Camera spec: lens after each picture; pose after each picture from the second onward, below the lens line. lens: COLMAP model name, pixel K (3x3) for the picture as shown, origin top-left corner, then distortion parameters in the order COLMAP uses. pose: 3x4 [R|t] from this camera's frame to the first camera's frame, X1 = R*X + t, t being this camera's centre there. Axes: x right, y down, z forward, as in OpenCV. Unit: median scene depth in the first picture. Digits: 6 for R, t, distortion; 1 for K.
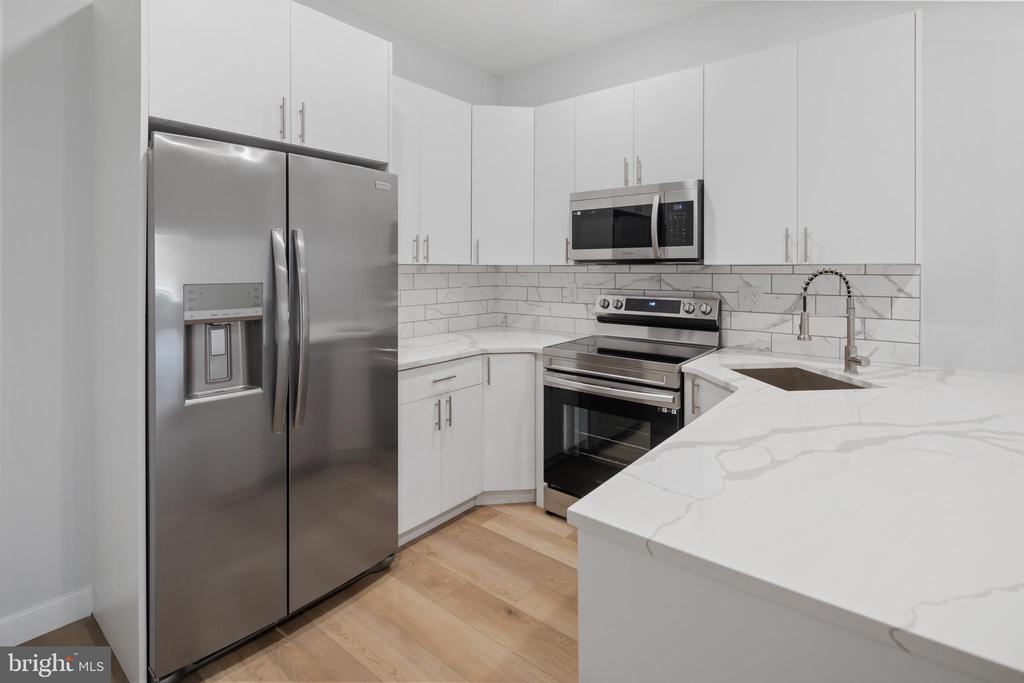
lens RADIAL K [[505.0, 0, 513.5], [0, 505.0, 266.7], [0, 0, 1]] dist [0.001756, 0.000227]
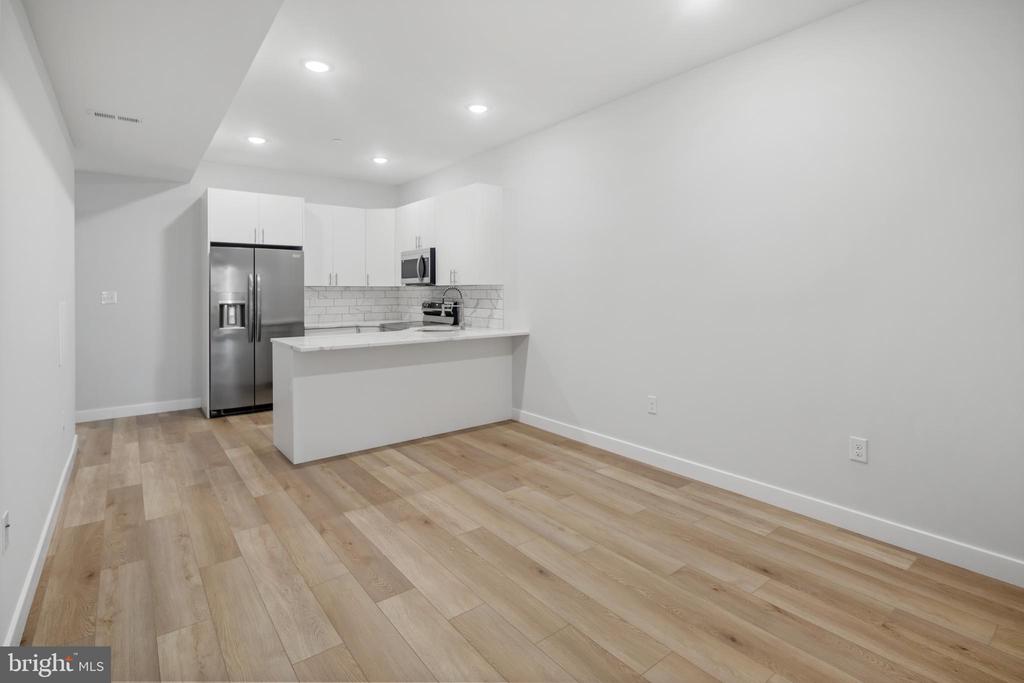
lens RADIAL K [[495.0, 0, 512.7], [0, 495.0, 293.1], [0, 0, 1]] dist [-0.001254, -0.000085]
pose [[0.973532, -0.003264, -0.228528, 1.098475], [0.004628, 0.999975, 0.005433, 0.017105], [0.228504, -0.006347, 0.973522, -0.959658]]
